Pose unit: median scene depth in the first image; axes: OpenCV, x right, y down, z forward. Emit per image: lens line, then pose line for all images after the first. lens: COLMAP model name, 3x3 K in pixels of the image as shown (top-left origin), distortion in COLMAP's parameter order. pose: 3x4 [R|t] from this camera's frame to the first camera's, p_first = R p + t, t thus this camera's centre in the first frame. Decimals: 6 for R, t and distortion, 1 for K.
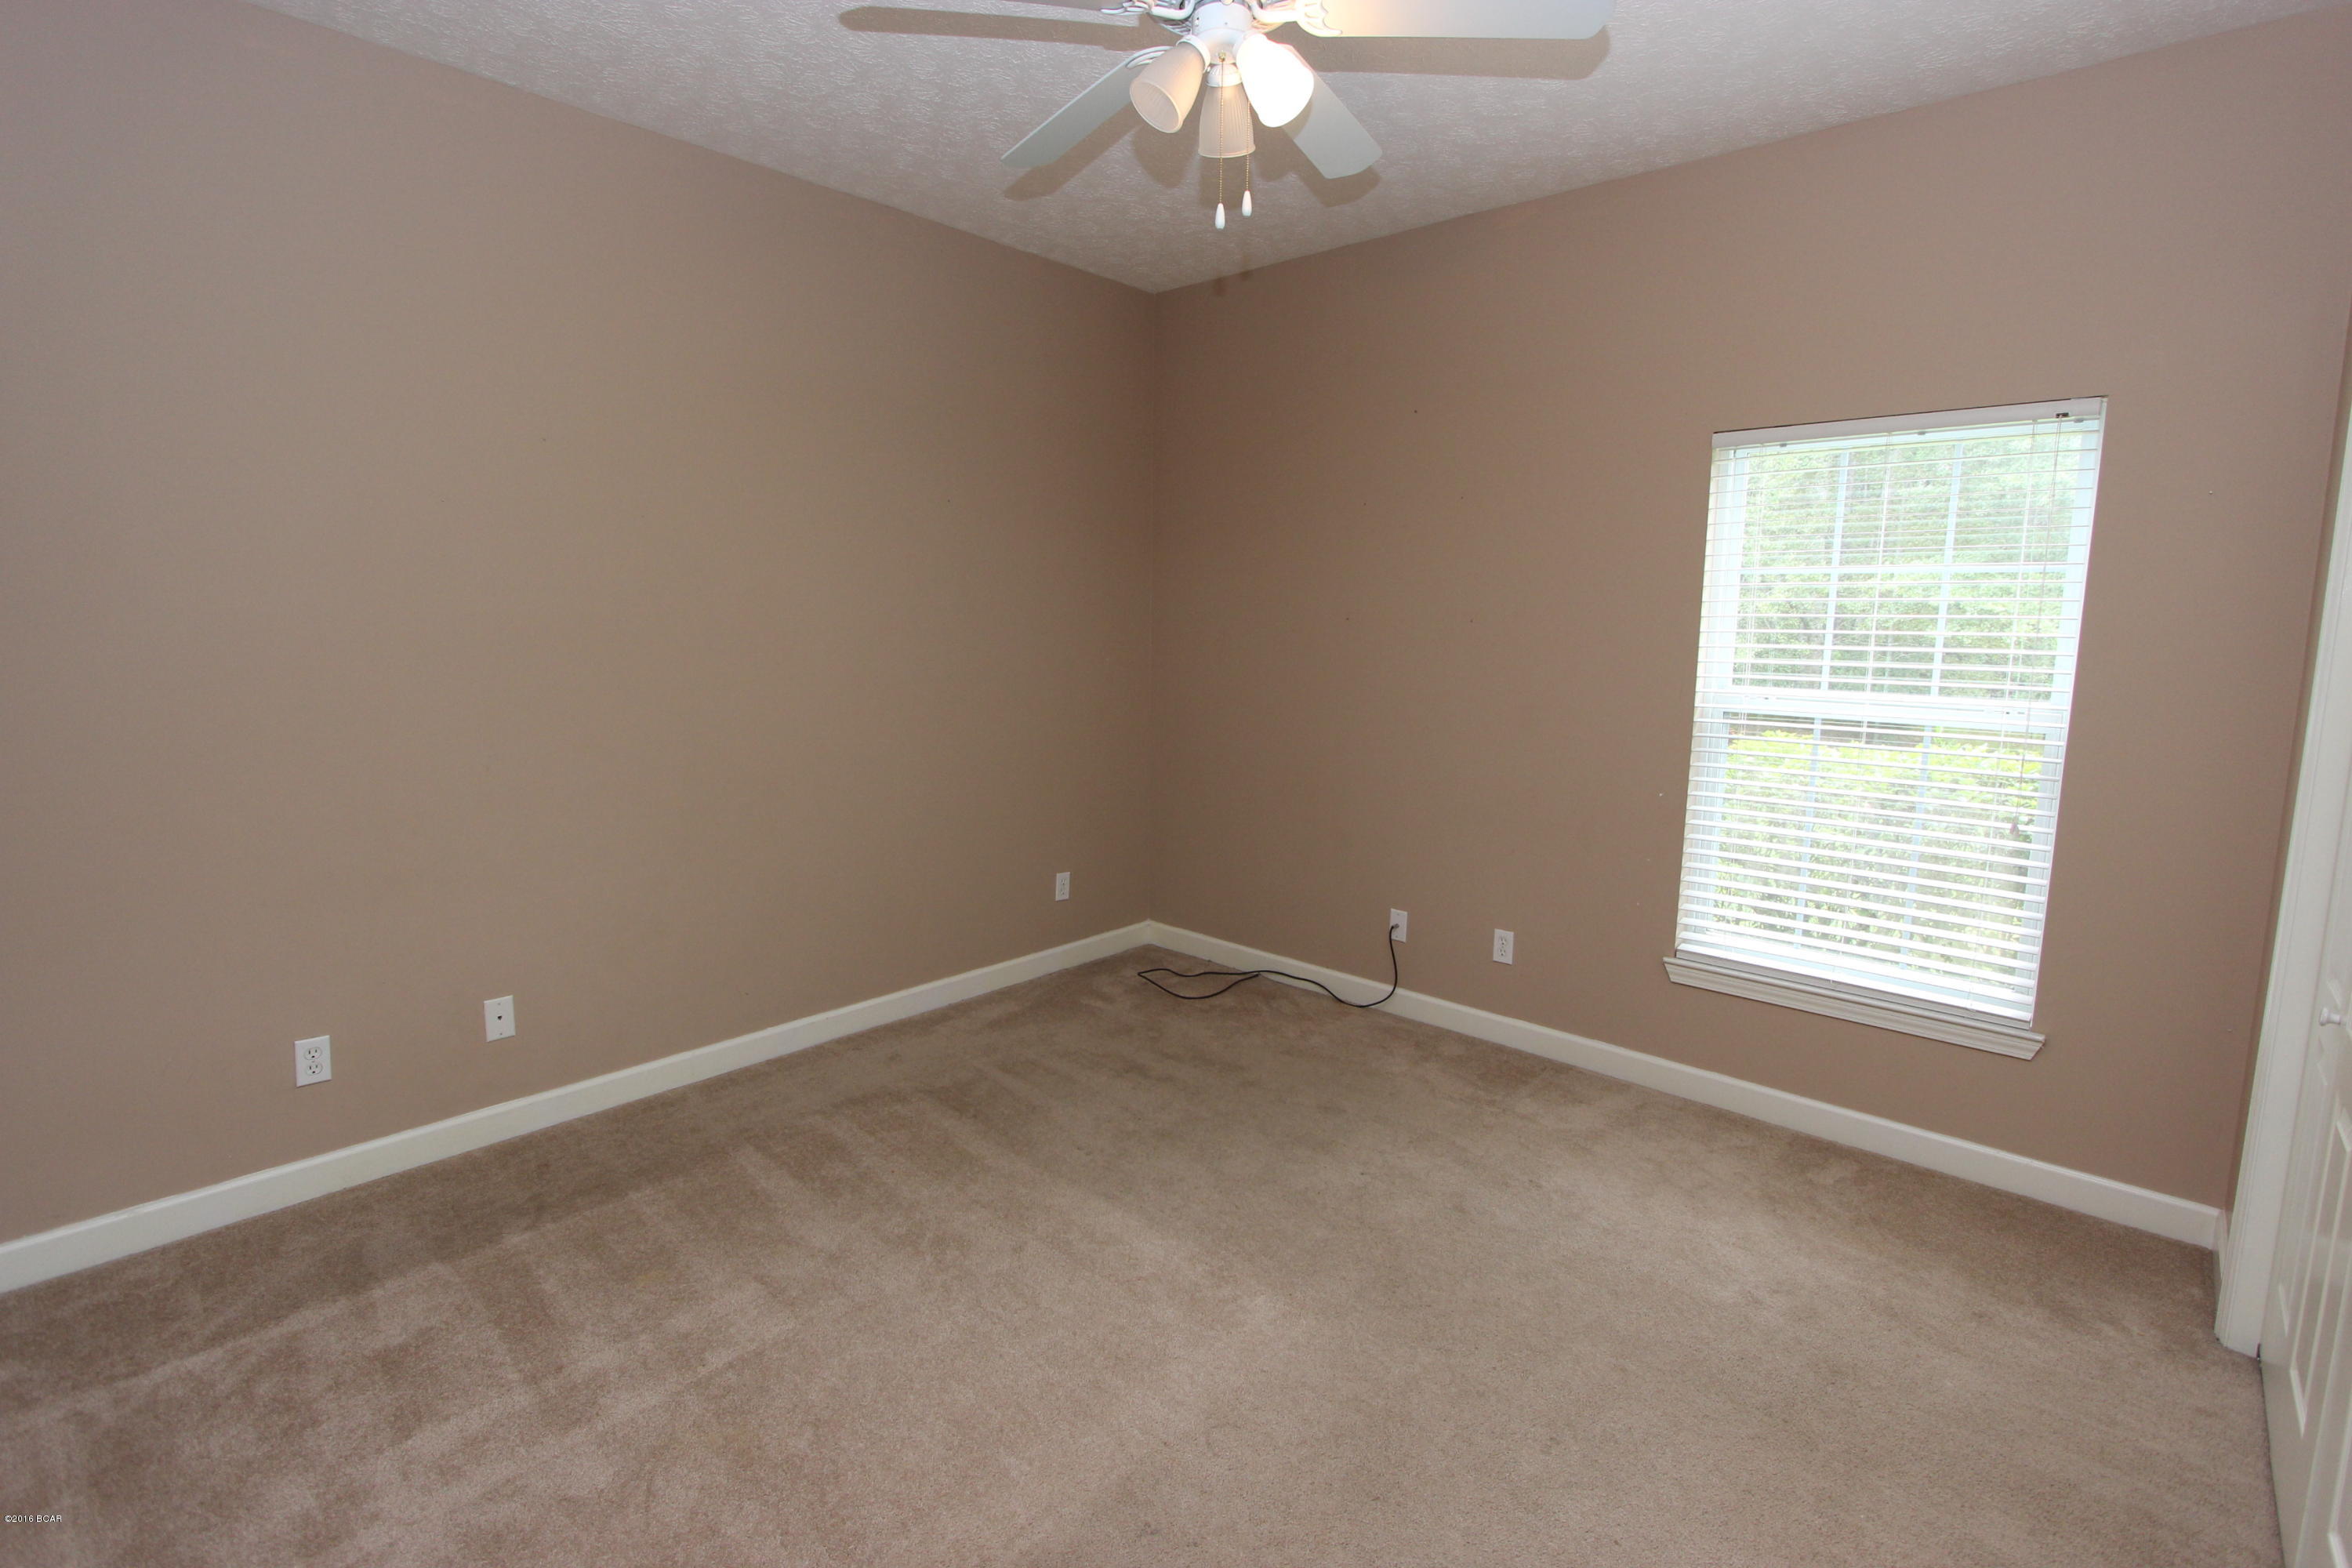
lens RADIAL K [[1104.4, 0, 1183.0], [0, 1104.4, 760.8], [0, 0, 1]] dist [-0.001504, 0.000252]
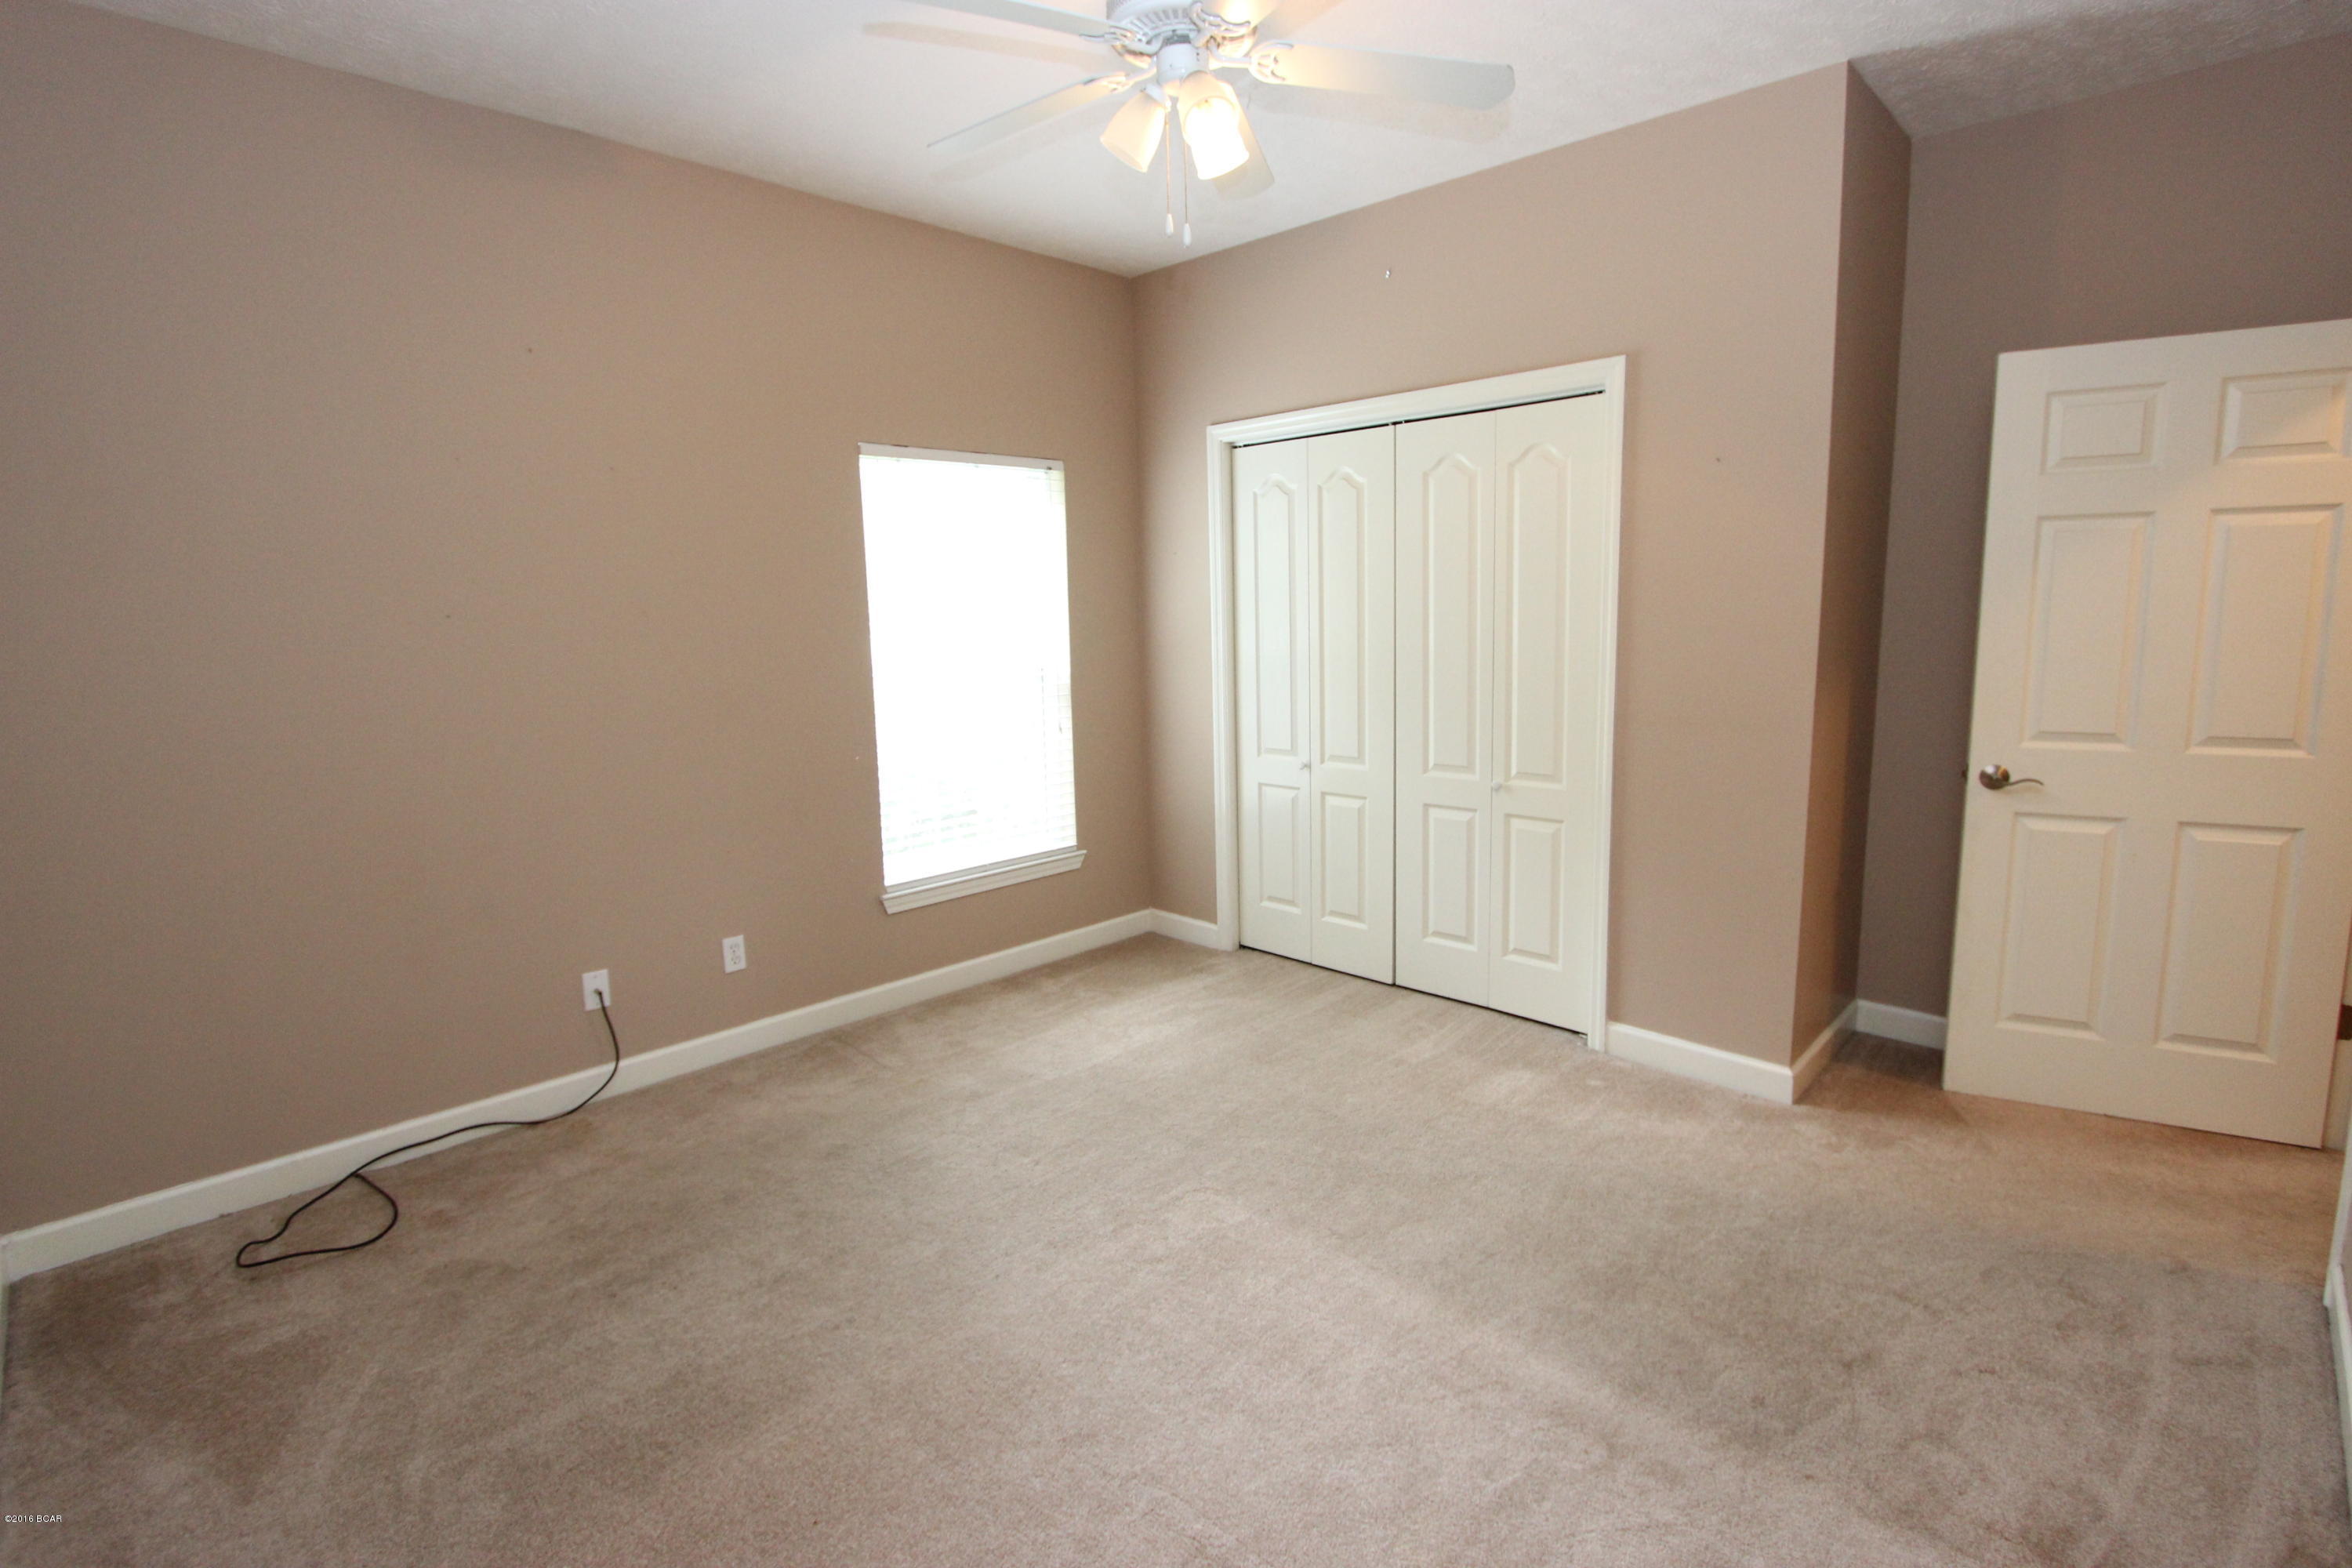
lens RADIAL K [[1104.4, 0, 1183.0], [0, 1104.4, 760.8], [0, 0, 1]] dist [-0.001504, 0.000252]
pose [[0.049395, -0.152284, 0.987102, -0.621258], [0.156974, 0.977209, 0.142903, -0.069975], [-0.986367, 0.147890, 0.072174, 0.553820]]
